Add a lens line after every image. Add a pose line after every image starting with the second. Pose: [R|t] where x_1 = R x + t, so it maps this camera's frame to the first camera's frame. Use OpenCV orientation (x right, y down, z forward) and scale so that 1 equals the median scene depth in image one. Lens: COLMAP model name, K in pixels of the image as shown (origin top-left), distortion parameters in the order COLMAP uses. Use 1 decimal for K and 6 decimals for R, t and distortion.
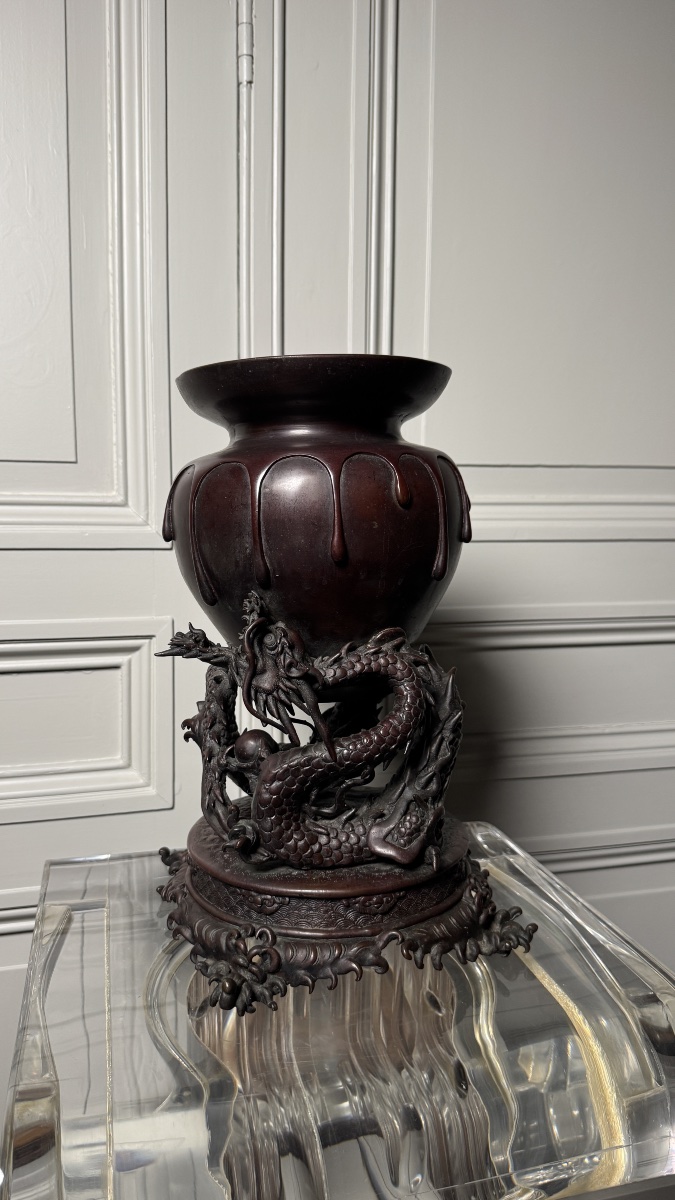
lens RADIAL K [[856.5, 0, 338.9], [0, 856.5, 597.7], [0, 0, 1]] dist [0.076736, -0.013434]
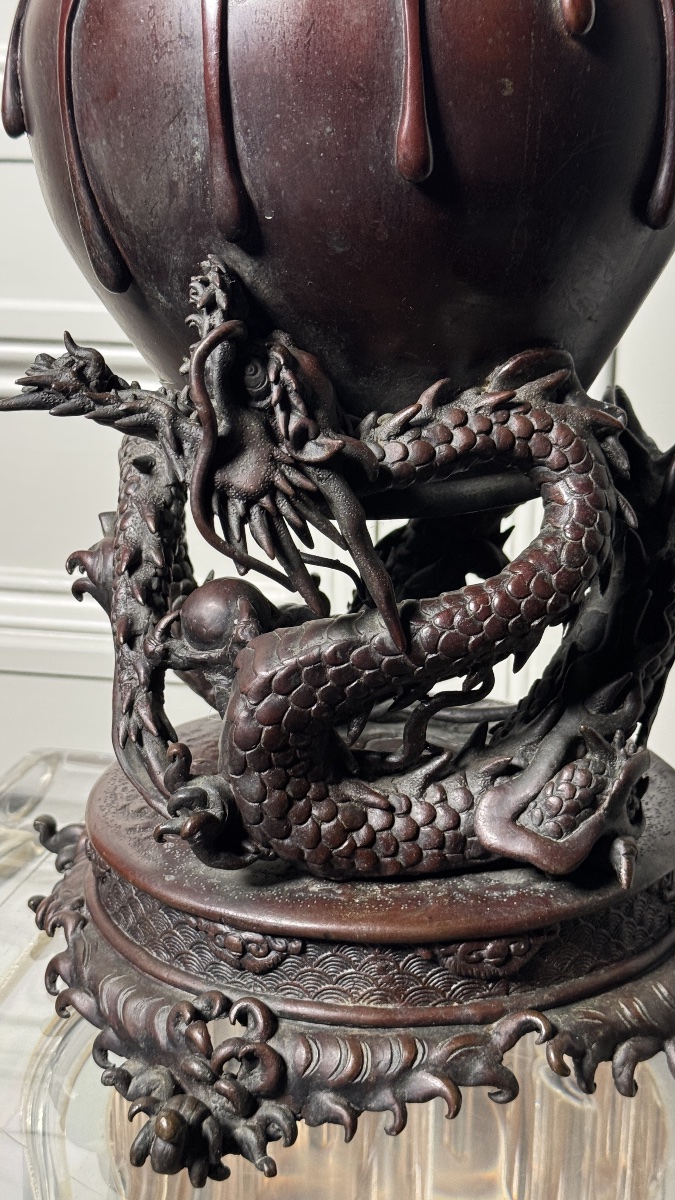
lens RADIAL K [[1715.8, 0, 342.8], [0, 1715.8, 607.5], [0, 0, 1]] dist [0.121491, 0.000000]
pose [[0.998825, 0.009461, -0.047536, 0.005060], [-0.000666, 0.983351, 0.181716, 0.006660], [0.048463, -0.181470, 0.982202, 0.121540]]
